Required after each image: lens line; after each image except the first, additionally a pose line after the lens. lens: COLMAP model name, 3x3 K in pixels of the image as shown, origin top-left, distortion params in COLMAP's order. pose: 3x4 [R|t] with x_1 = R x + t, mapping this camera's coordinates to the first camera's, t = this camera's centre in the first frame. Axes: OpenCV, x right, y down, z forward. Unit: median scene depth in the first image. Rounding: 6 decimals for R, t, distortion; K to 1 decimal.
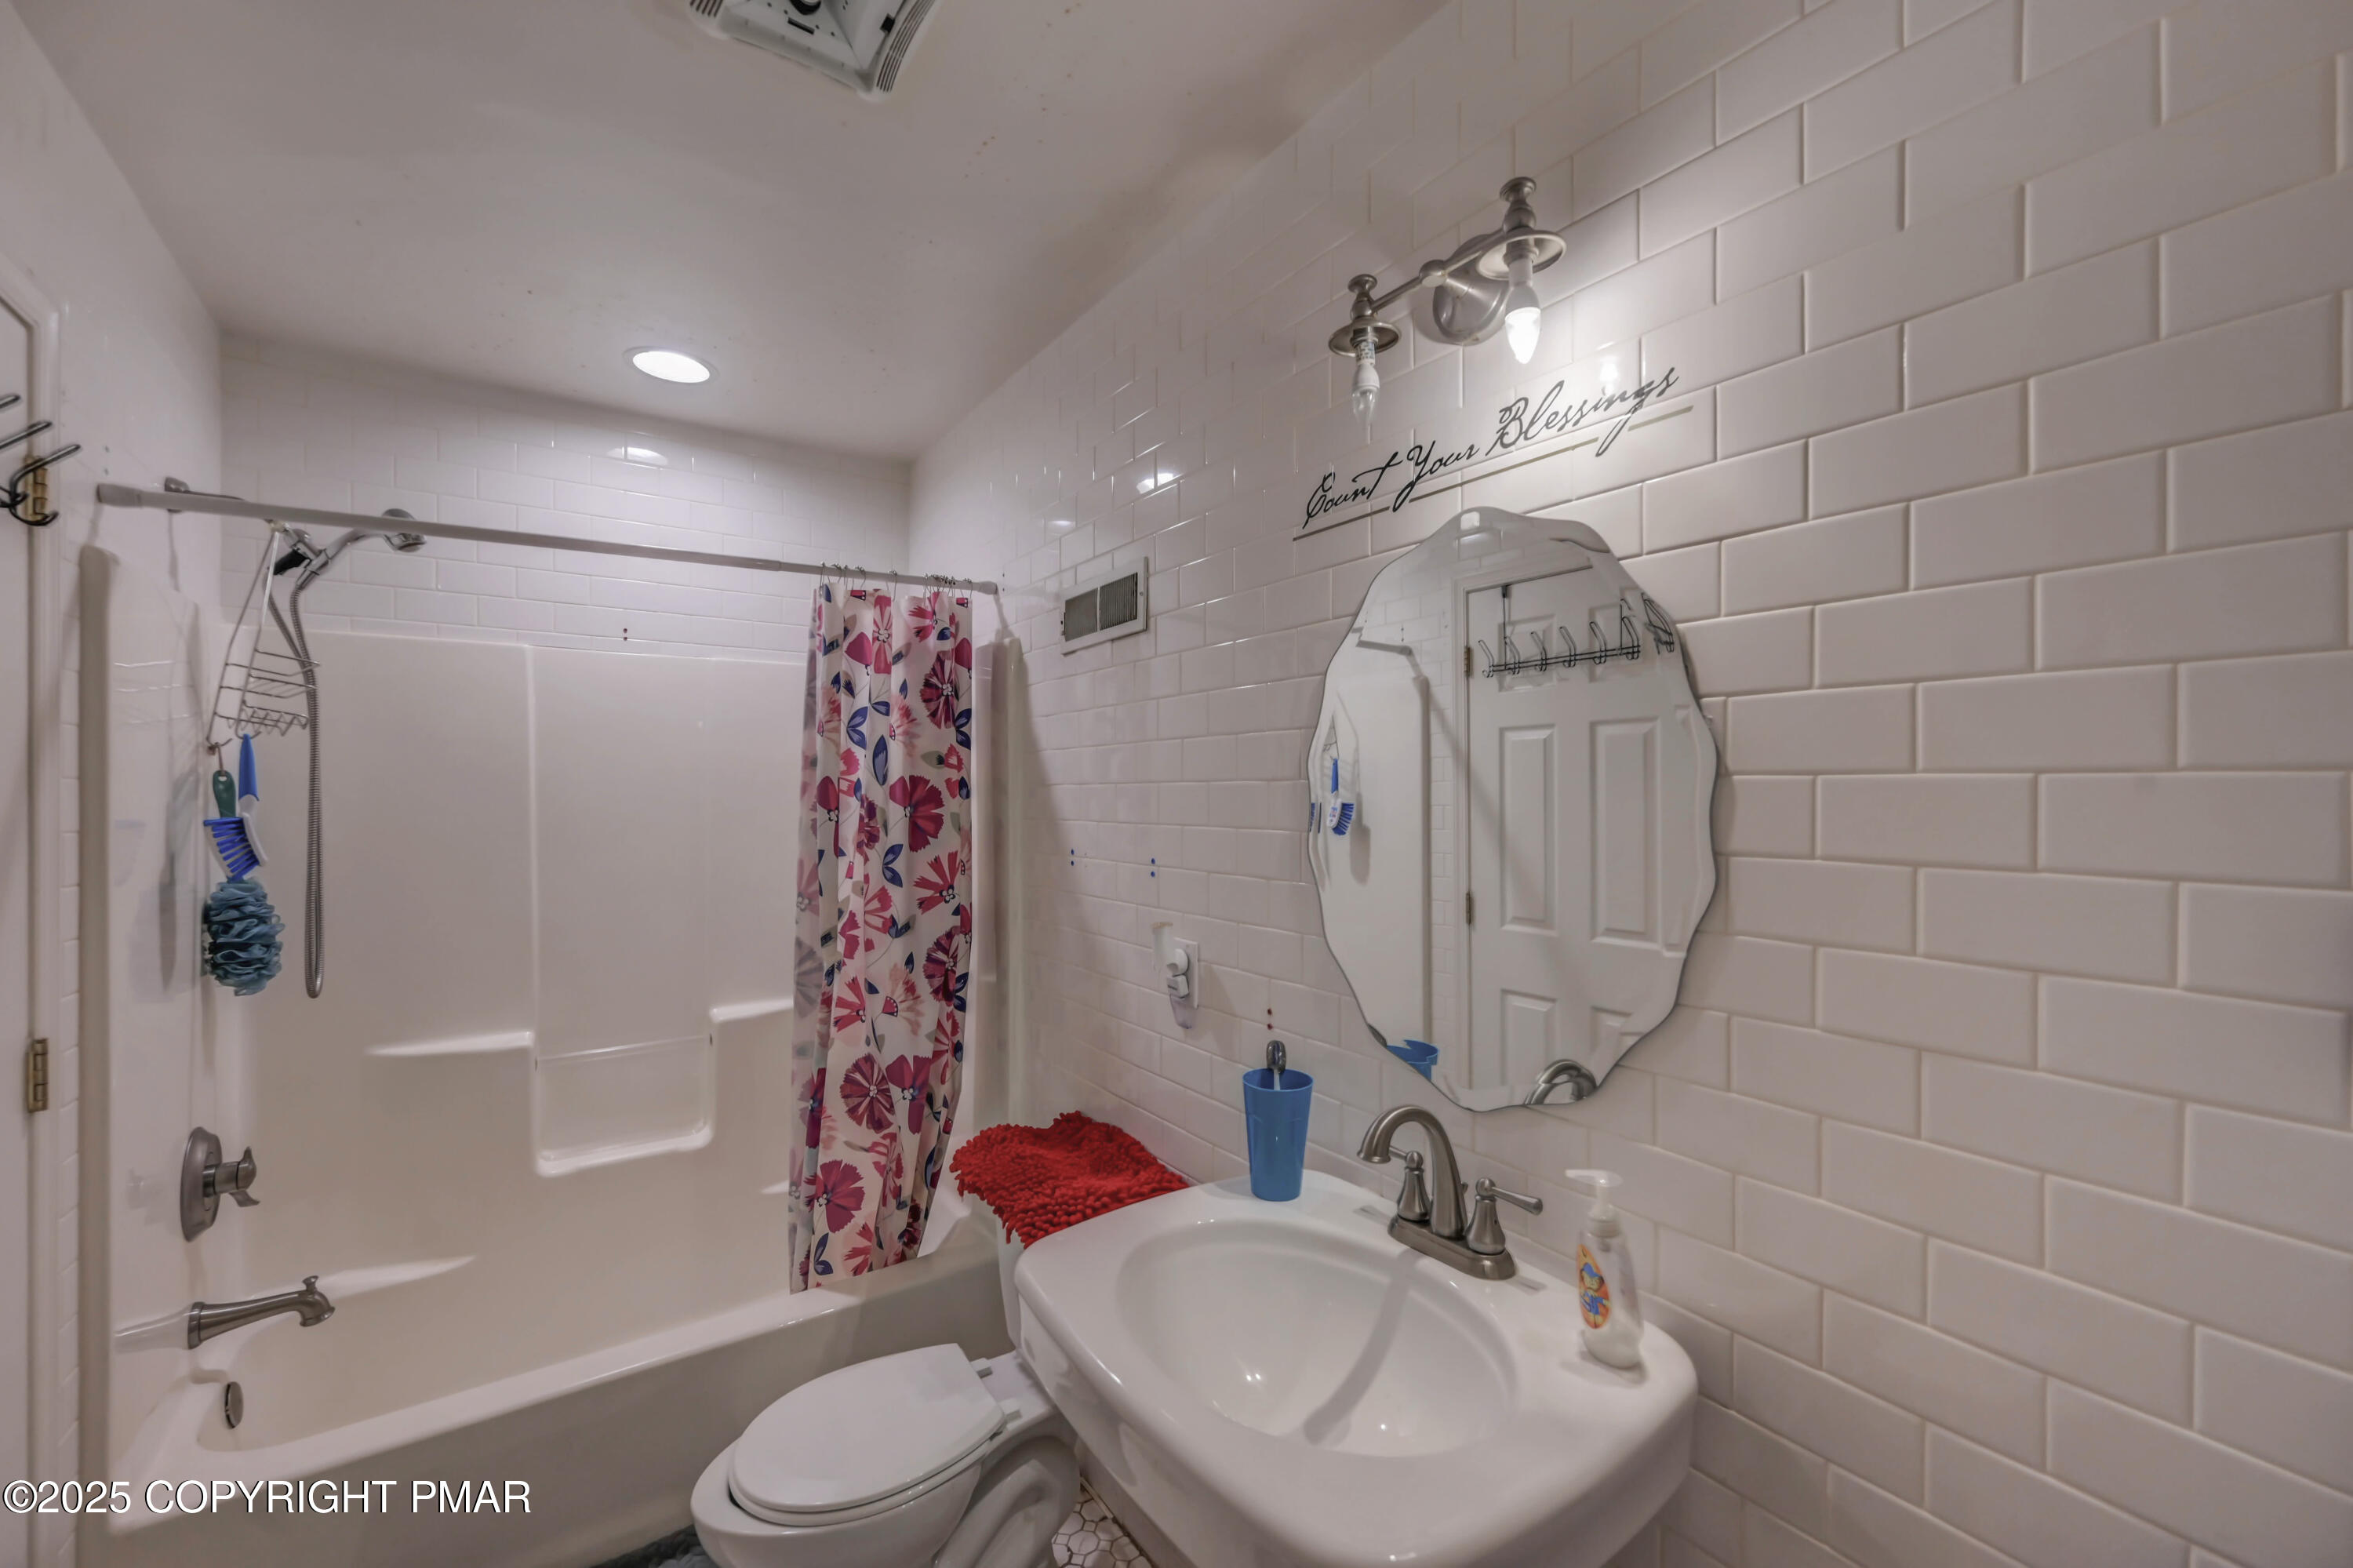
lens RADIAL K [[906.8, 0, 1176.3], [0, 906.8, 779.6], [0, 0, 1]] dist [0.000015, 0.000046]
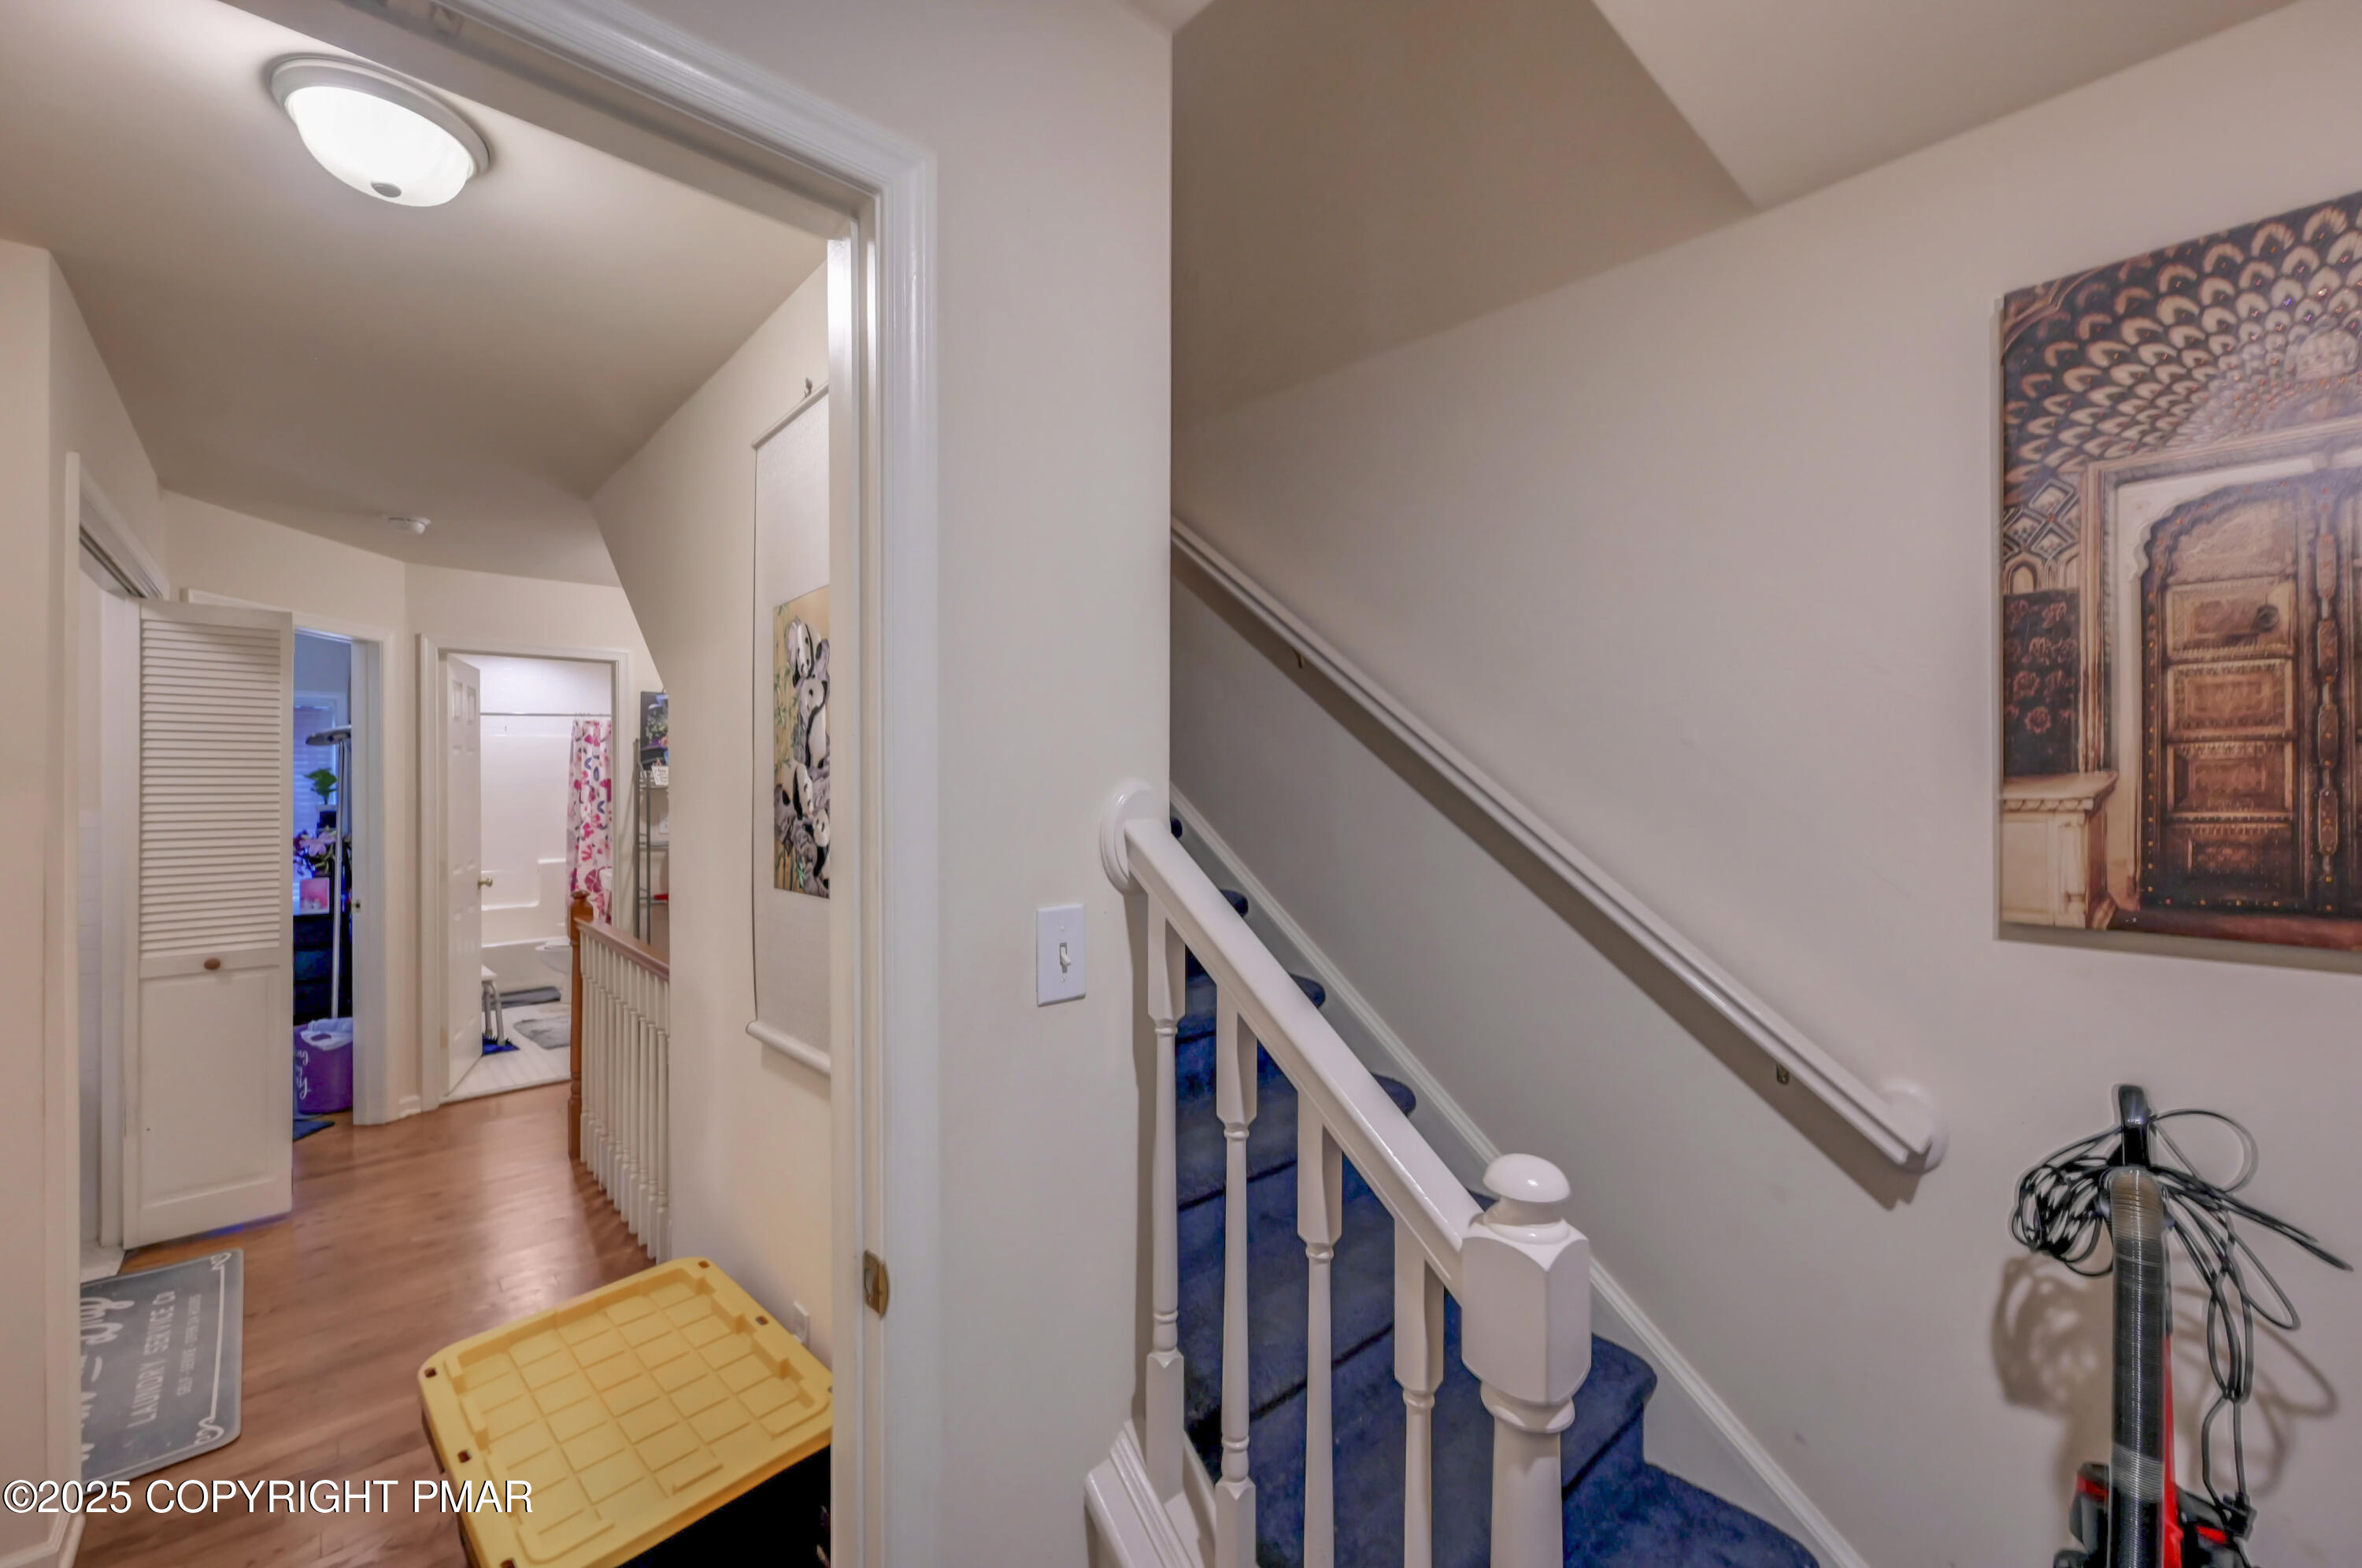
lens RADIAL K [[924.3, 0, 1177.2], [0, 924.3, 776.9], [0, 0, 1]] dist [-0.005897, 0.001192]
pose [[0.990526, -0.003855, 0.137273, 1.259211], [0.003867, 0.999993, 0.000176, -0.002880], [-0.137273, 0.000356, 0.990533, -2.506882]]
